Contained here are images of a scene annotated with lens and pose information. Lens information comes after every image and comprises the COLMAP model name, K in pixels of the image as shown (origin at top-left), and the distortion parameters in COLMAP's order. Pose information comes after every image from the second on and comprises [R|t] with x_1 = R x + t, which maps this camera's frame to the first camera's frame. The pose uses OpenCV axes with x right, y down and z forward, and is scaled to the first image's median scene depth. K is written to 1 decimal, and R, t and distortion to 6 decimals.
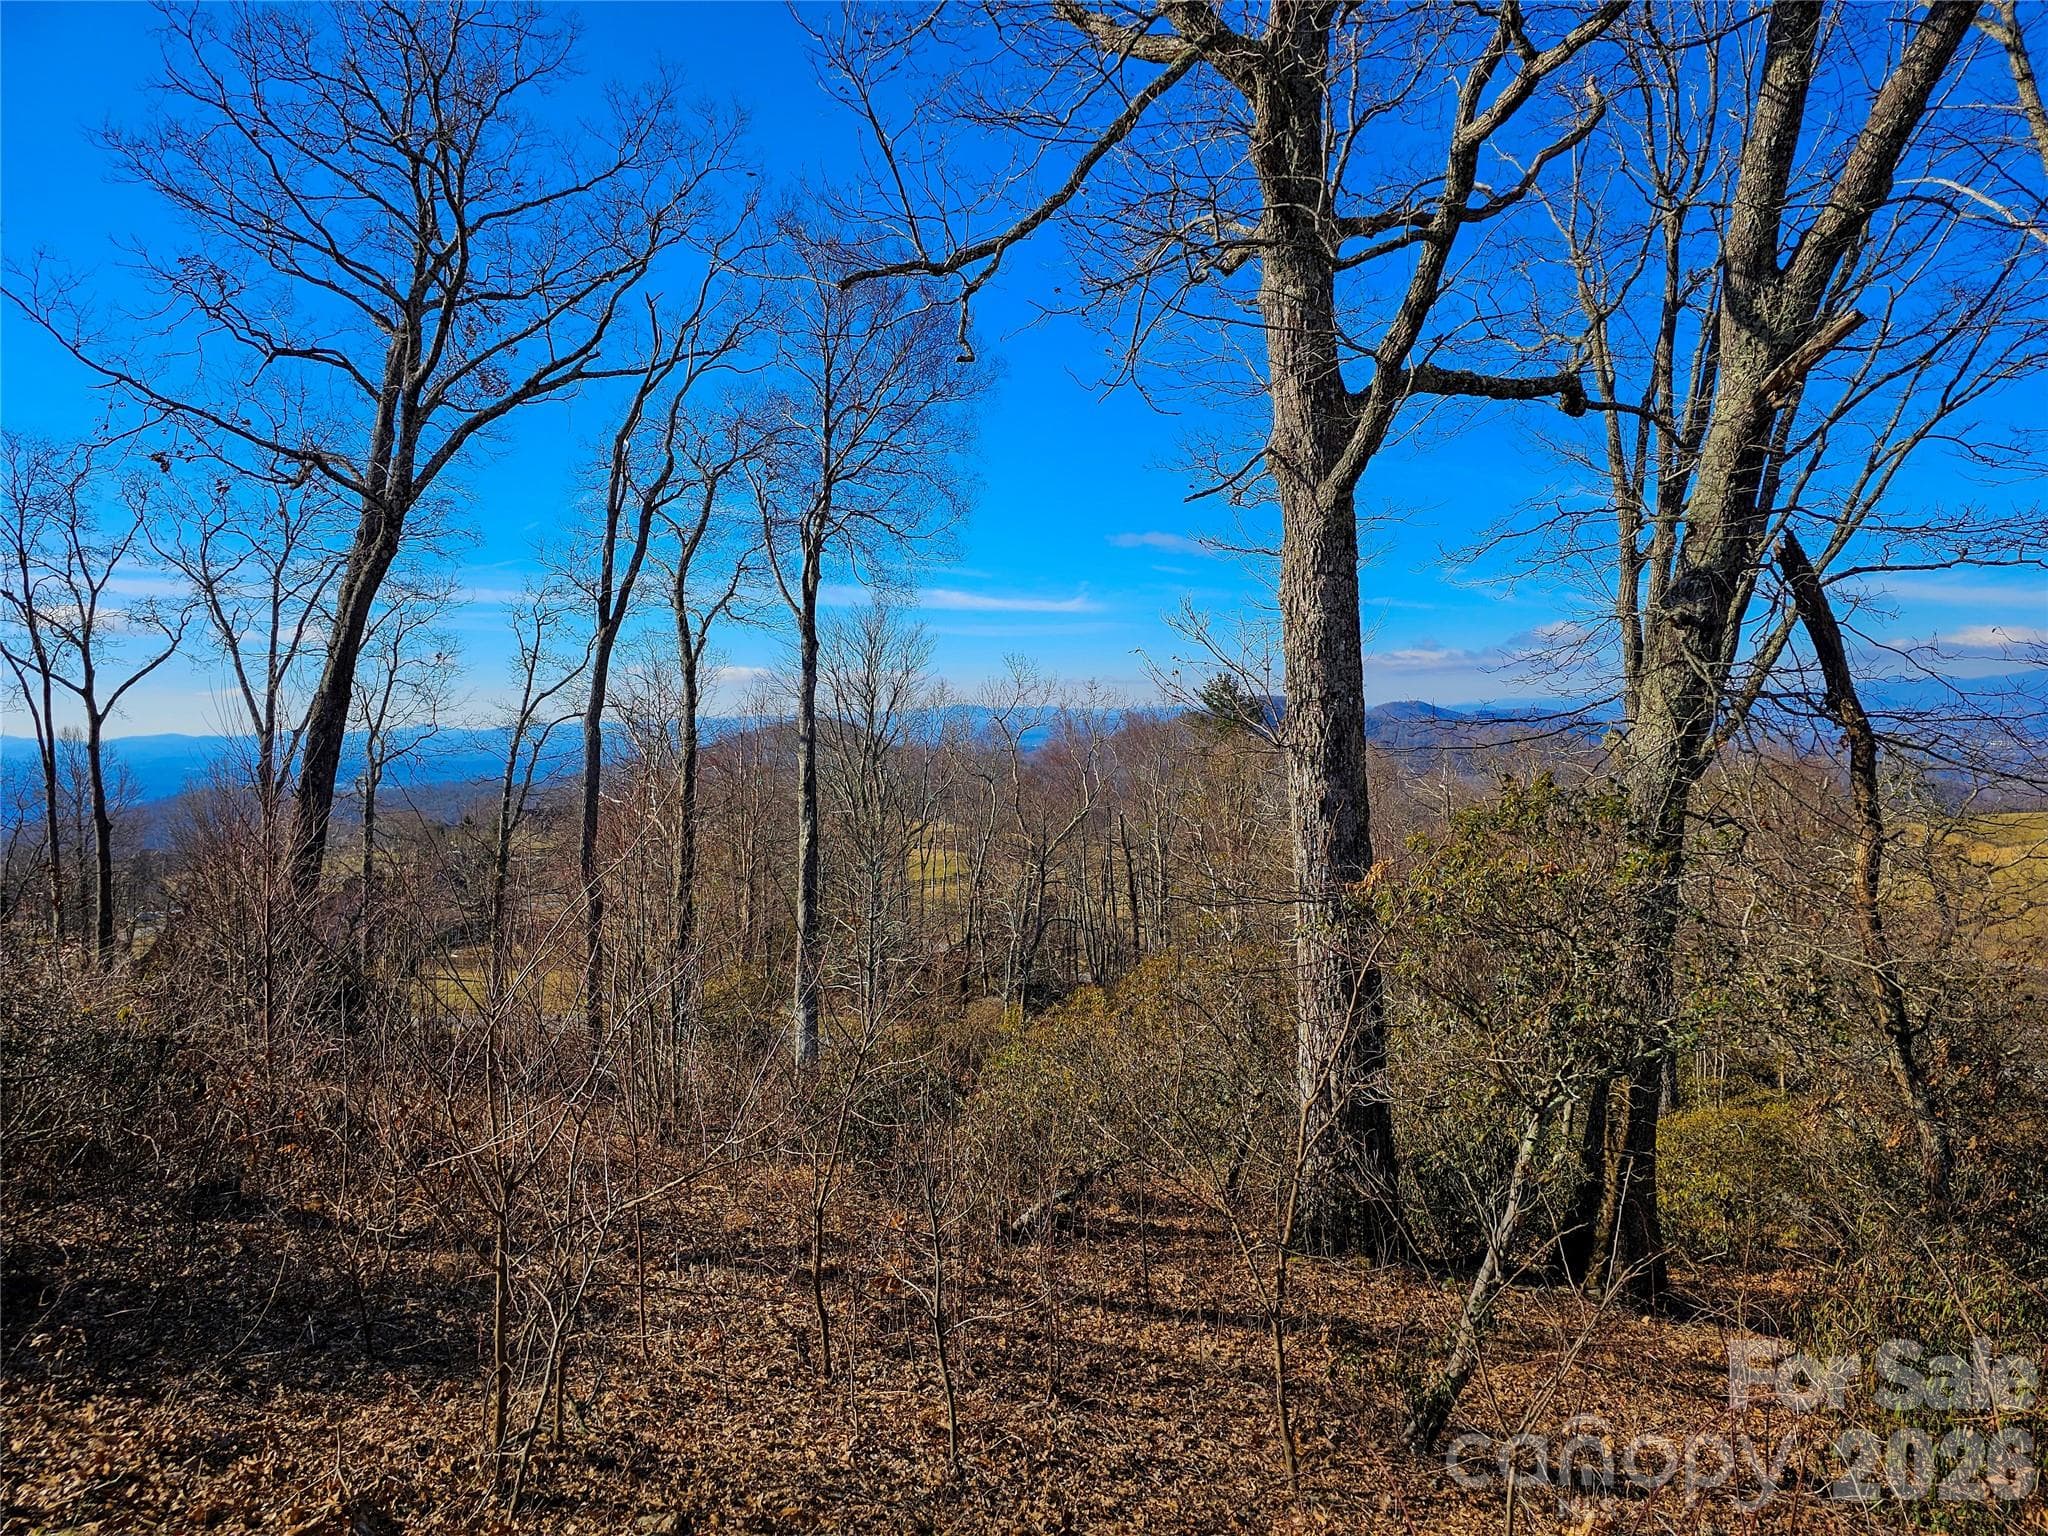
lens RADIAL K [[1622.1, 0, 1024.0], [0, 1622.1, 768.0], [0, 0, 1]] dist [0.097617, -0.064116]
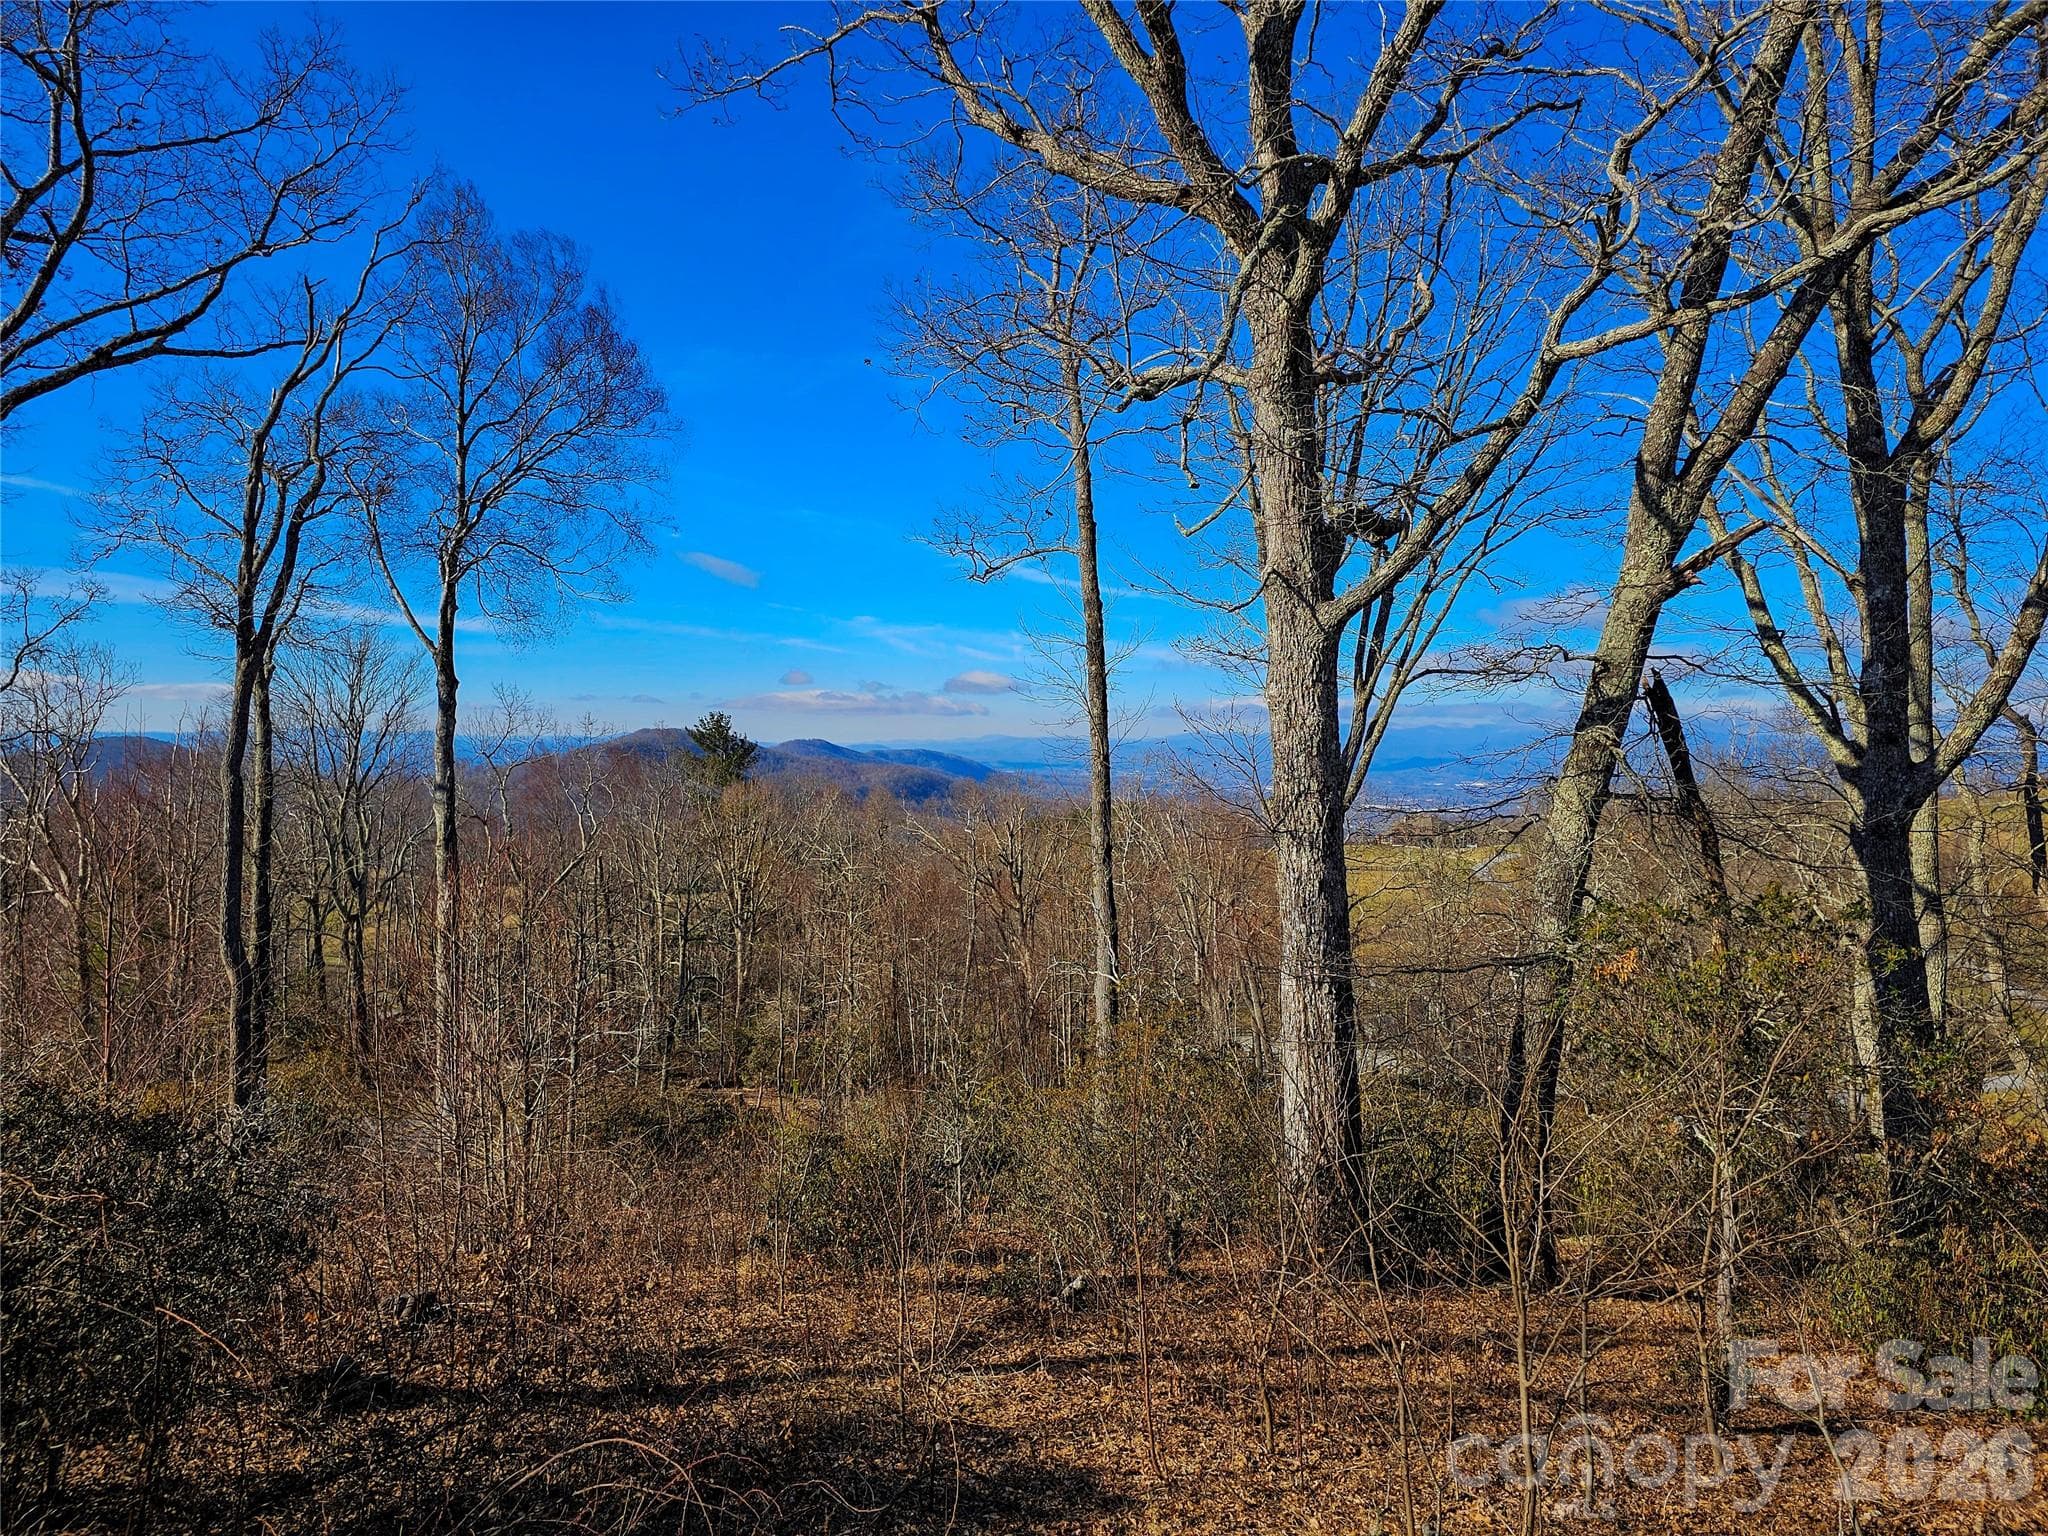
lens RADIAL K [[1622.1, 0, 1024.0], [0, 1622.1, 768.0], [0, 0, 1]] dist [0.097617, -0.064116]
pose [[0.883803, 0.017590, 0.467528, -0.528990], [-0.013583, 0.999836, -0.011942, -0.042022], [-0.467661, 0.004204, 0.883898, 0.084460]]
